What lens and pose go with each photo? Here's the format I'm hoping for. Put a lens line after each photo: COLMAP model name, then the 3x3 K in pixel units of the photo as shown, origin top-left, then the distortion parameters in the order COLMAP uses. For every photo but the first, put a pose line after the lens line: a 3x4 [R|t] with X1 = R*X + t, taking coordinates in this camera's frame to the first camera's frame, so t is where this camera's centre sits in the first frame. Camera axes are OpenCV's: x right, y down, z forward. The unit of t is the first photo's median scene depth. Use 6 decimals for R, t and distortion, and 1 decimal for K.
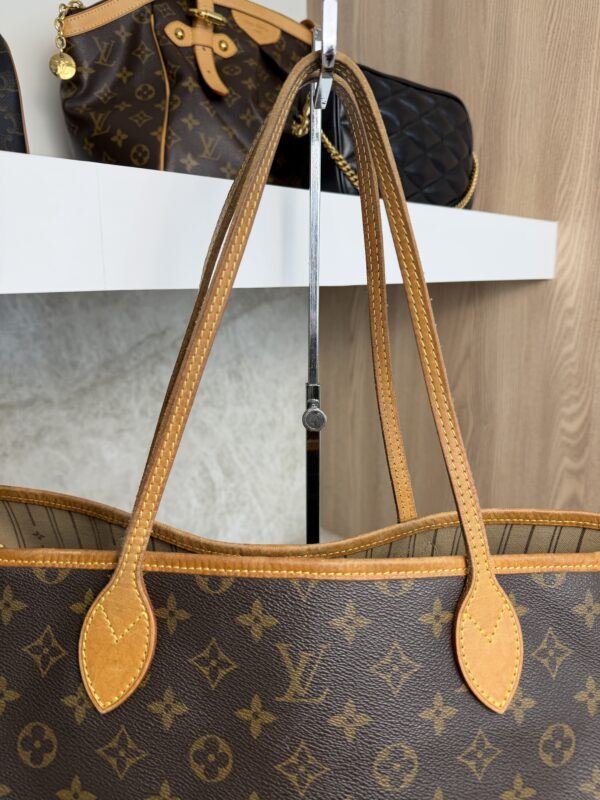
lens RADIAL K [[566.9, 0, 302.4], [0, 566.9, 399.4], [0, 0, 1]] dist [0.028240, -0.063373]
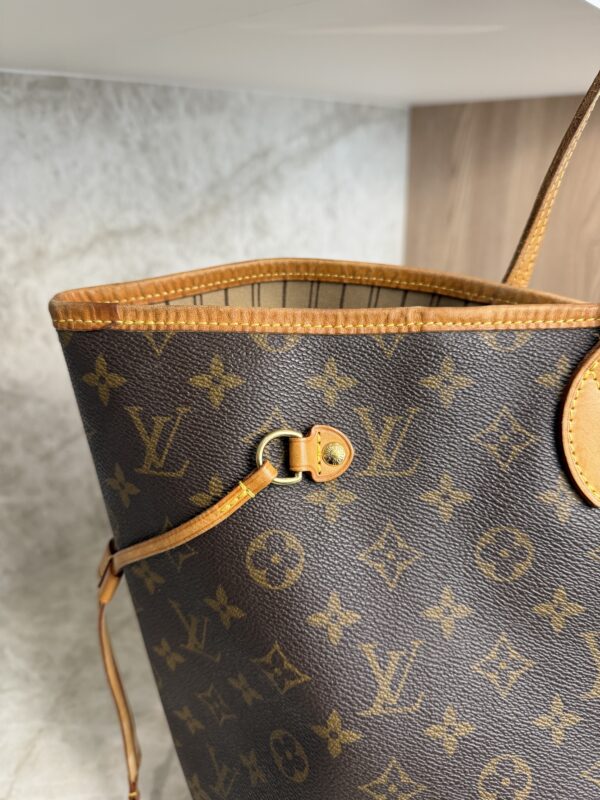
lens RADIAL K [[592.1, 0, 300.0], [0, 592.1, 400.0], [0, 0, 1]] dist [-0.034035, -0.004067]
pose [[0.997148, -0.032365, 0.068182, -0.295780], [0.019725, 0.983742, 0.178500, 0.095808], [-0.072851, -0.176646, 0.981575, 0.088308]]
